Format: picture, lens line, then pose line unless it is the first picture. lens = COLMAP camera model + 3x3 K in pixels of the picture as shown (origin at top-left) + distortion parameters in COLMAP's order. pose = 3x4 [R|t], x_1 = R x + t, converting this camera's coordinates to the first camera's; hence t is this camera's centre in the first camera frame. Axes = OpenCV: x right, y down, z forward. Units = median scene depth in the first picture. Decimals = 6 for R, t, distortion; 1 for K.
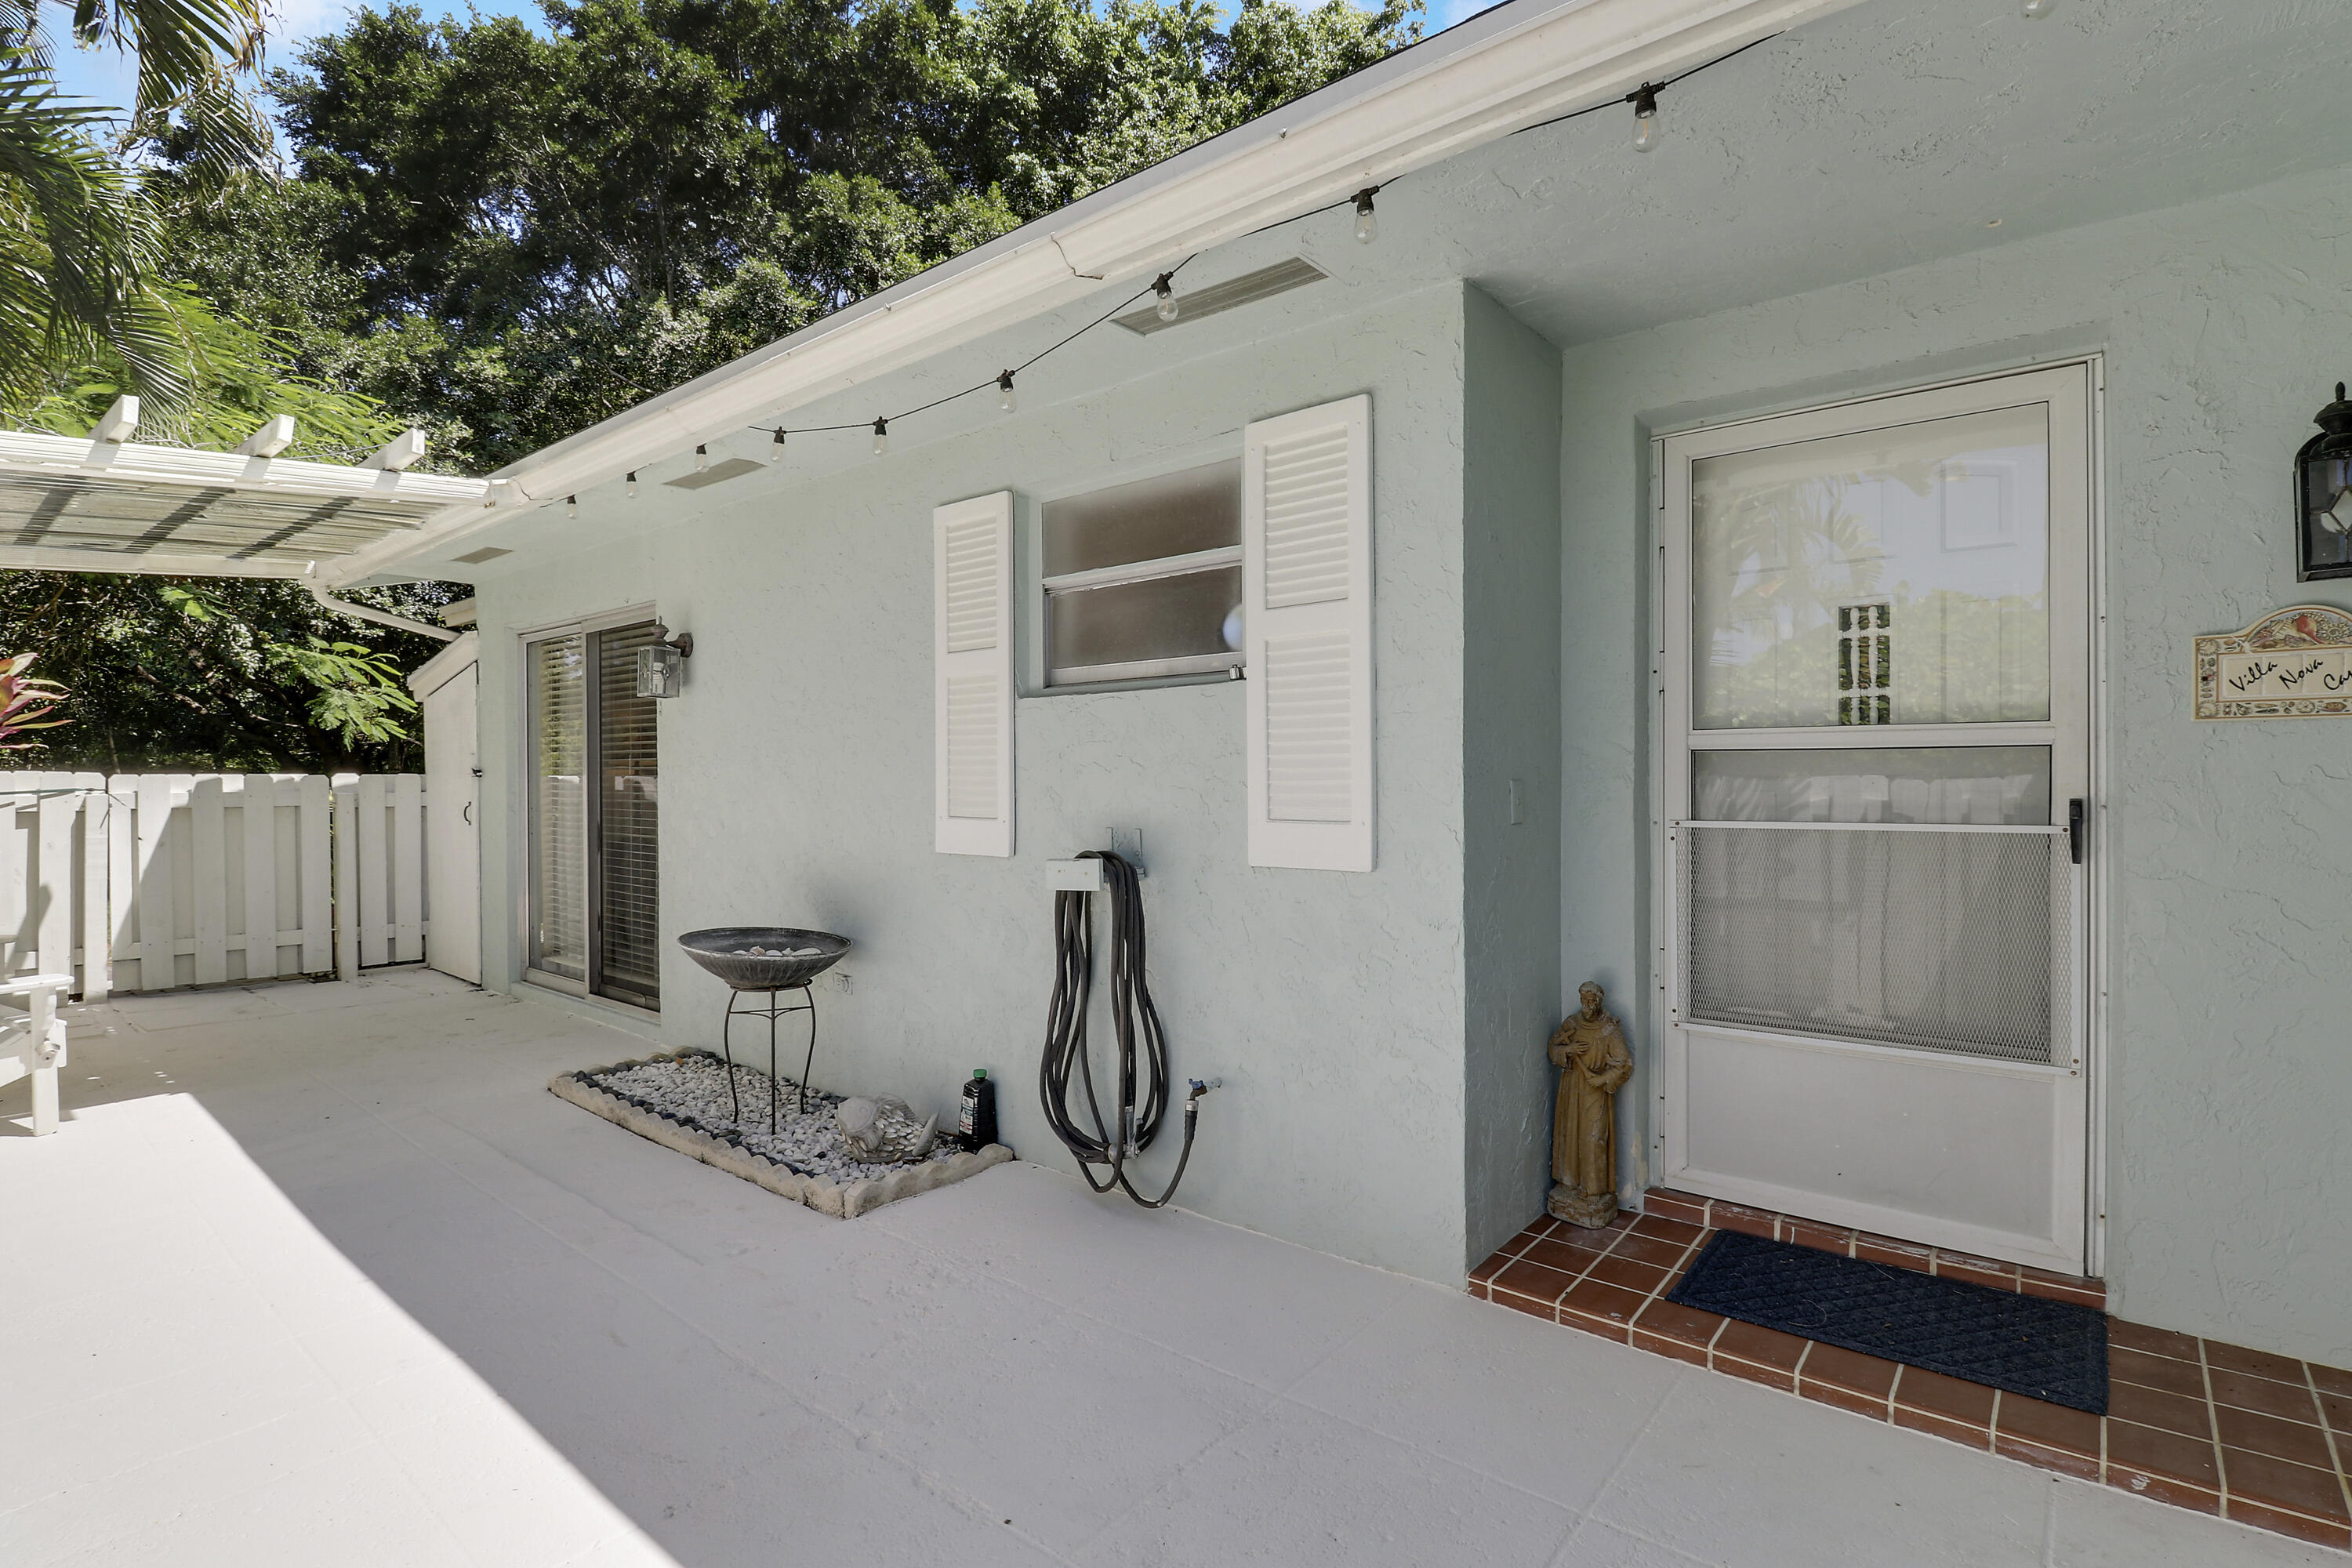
lens RADIAL K [[1136.1, 0, 1176.0], [0, 1136.1, 784.0], [0, 0, 1]] dist [0.000656, -0.013930]
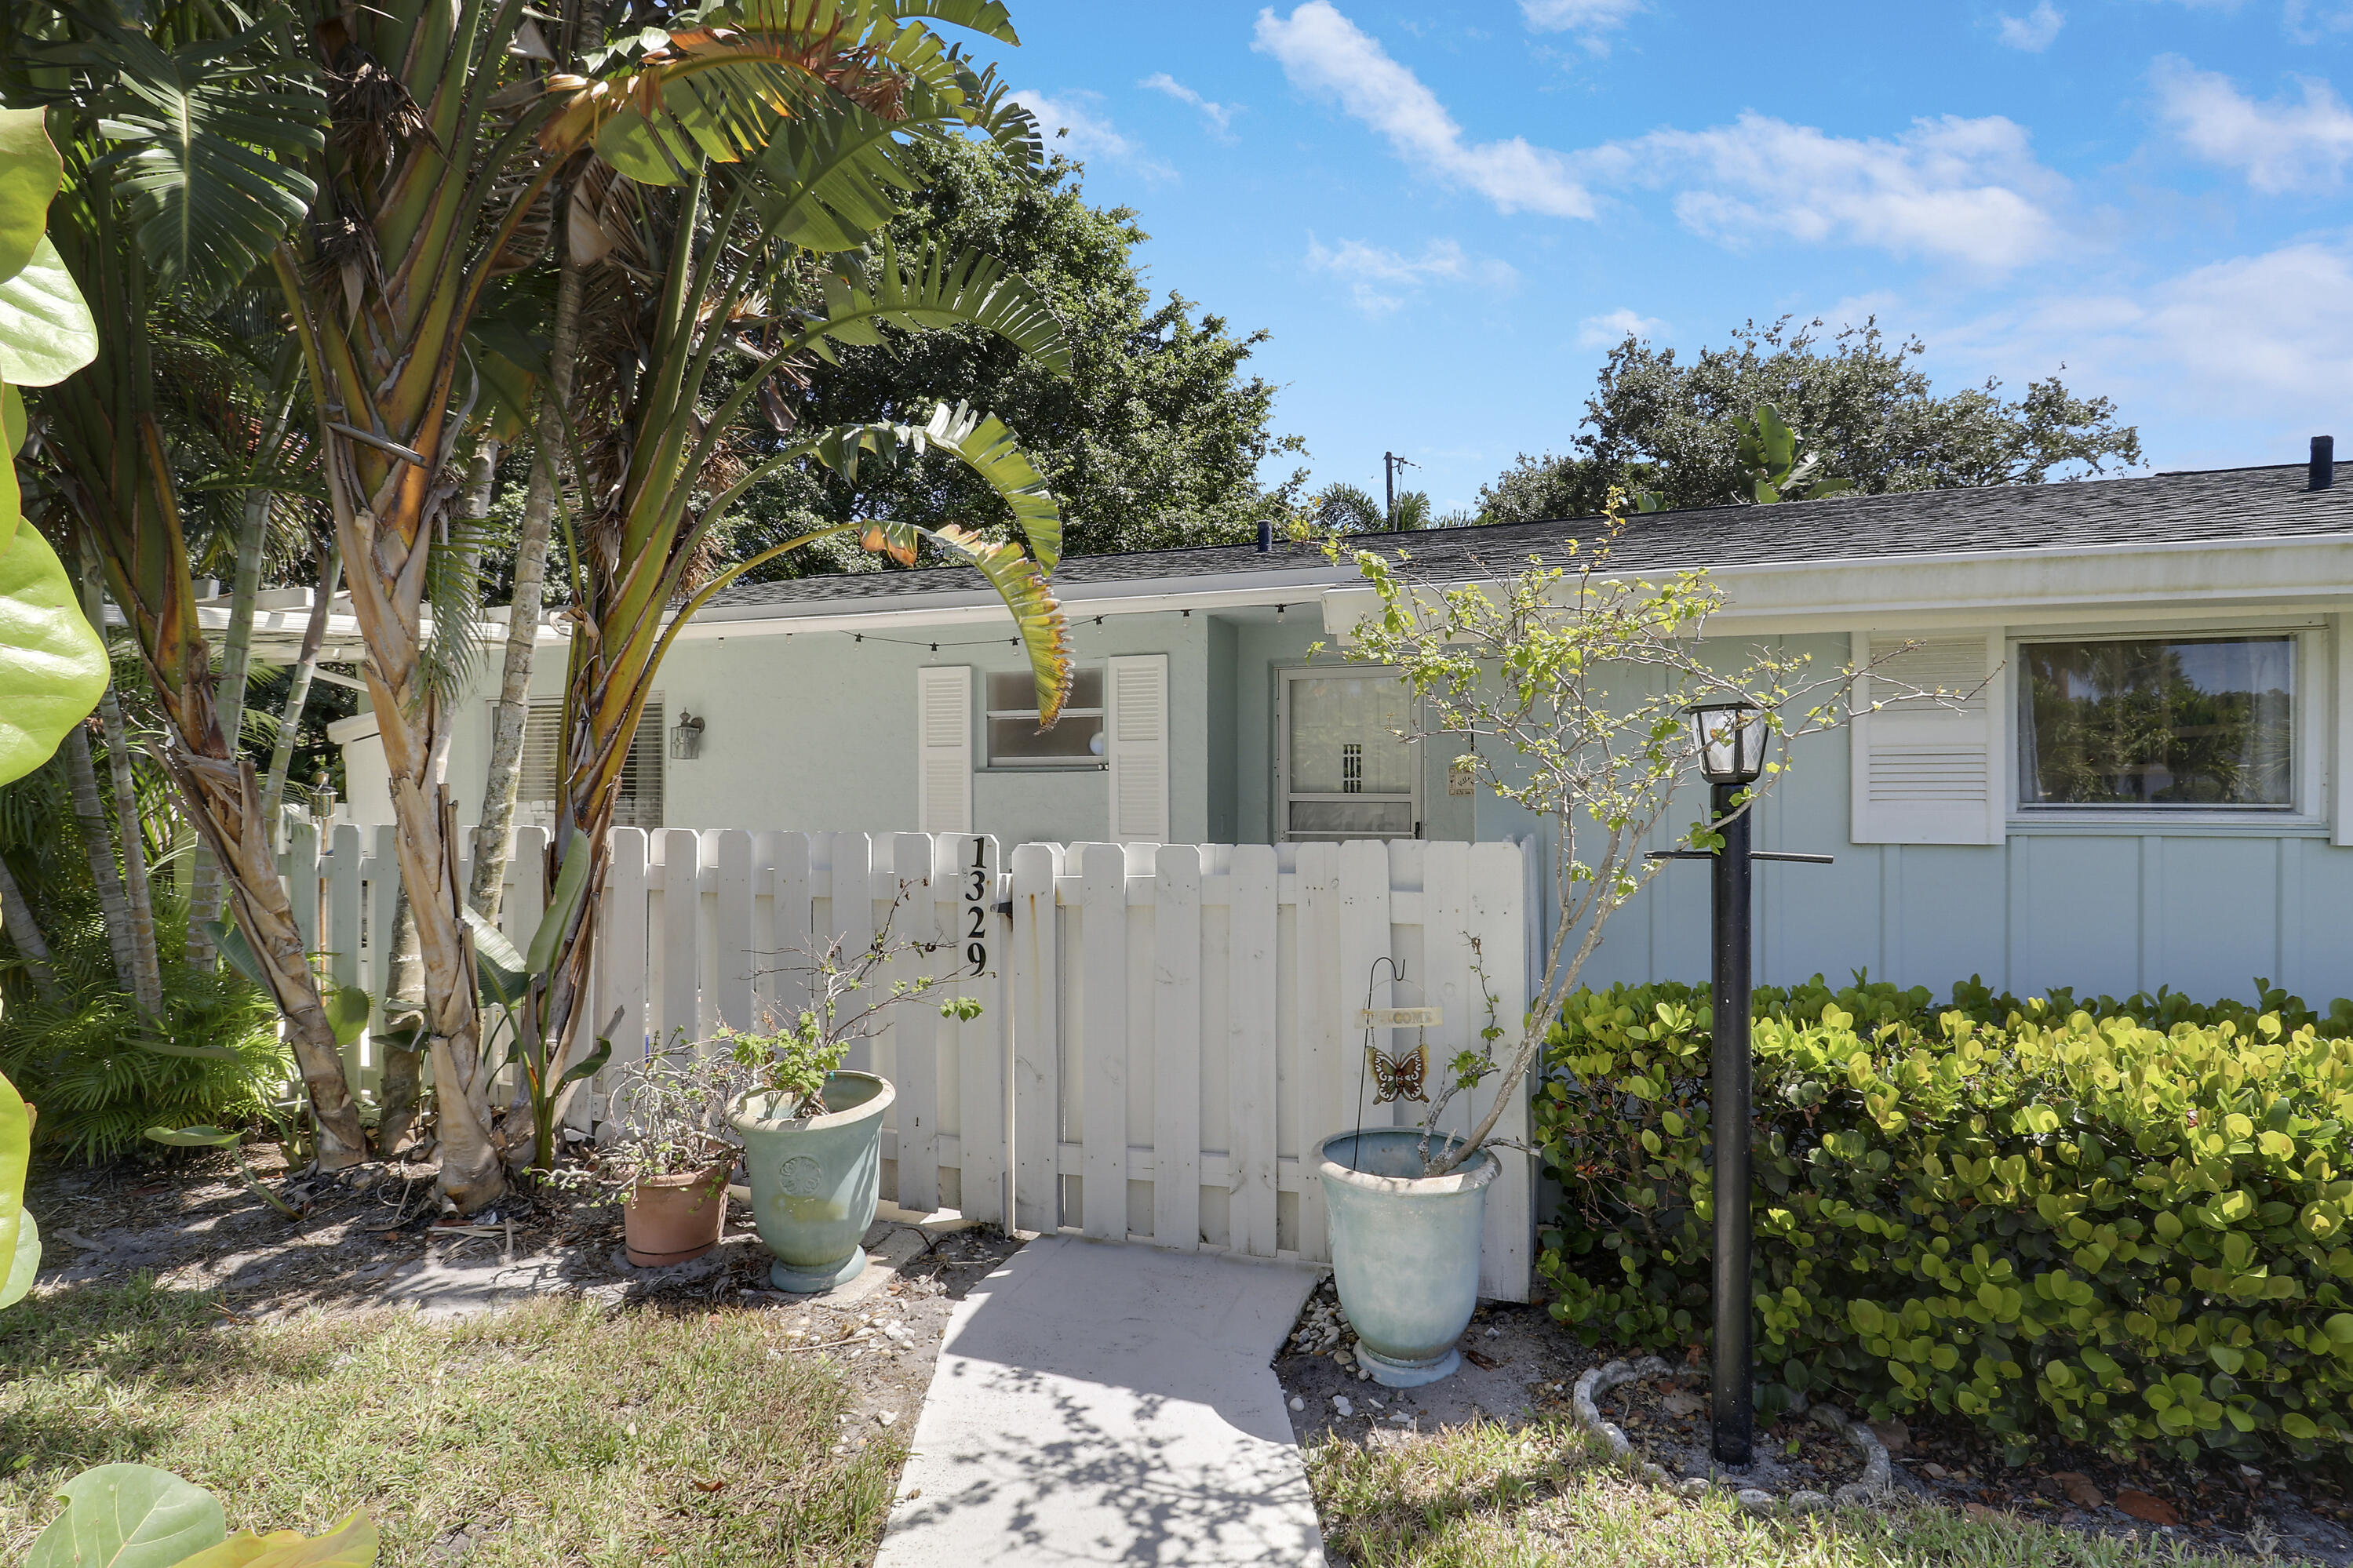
lens RADIAL K [[1094.6, 0, 1180.0], [0, 1094.6, 793.7], [0, 0, 1]] dist [0.002045, -0.009483]
pose [[0.947814, -0.001037, 0.318822, -0.394714], [0.001656, 0.999997, -0.001671, -0.033367], [-0.318820, 0.002112, 0.947813, -0.877646]]
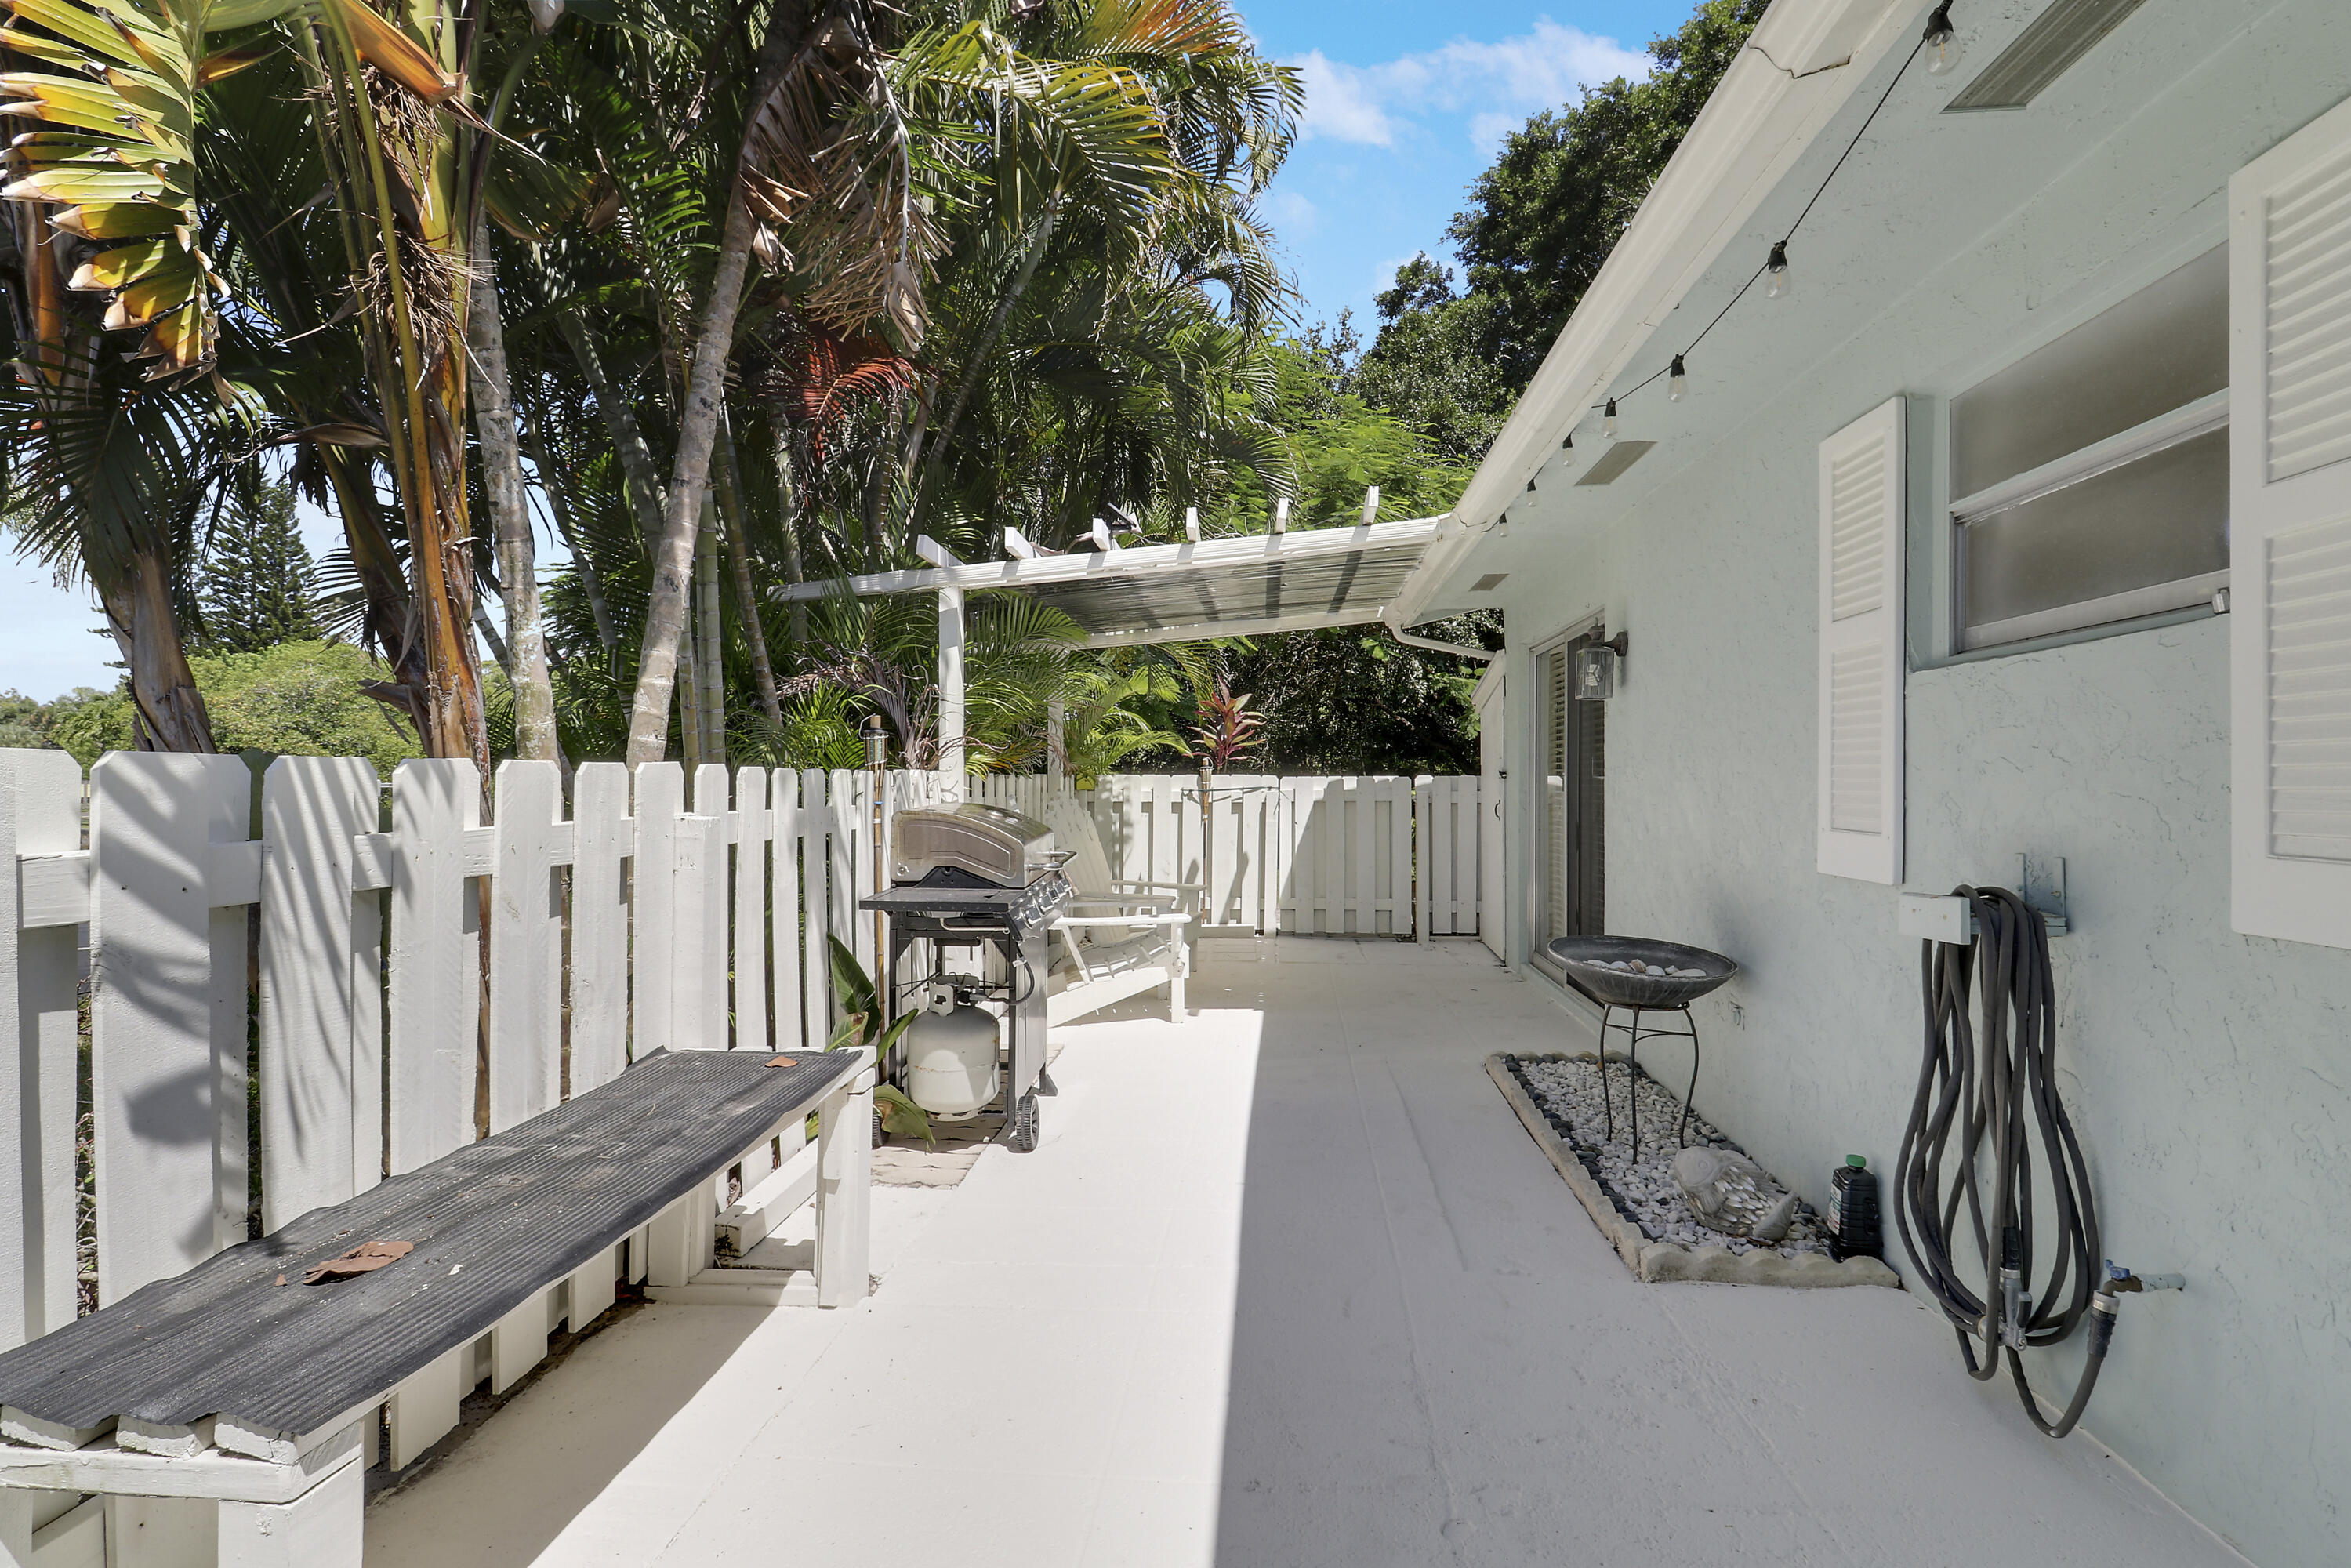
lens RADIAL K [[1093.8, 0, 1179.0], [0, 1093.8, 793.7], [0, 0, 1]] dist [0.002045, -0.009483]
pose [[0.565567, 0.010456, -0.824636, 0.176390], [-0.002918, 0.999939, 0.010678, -0.002387], [0.824697, -0.003632, 0.565563, 0.196433]]
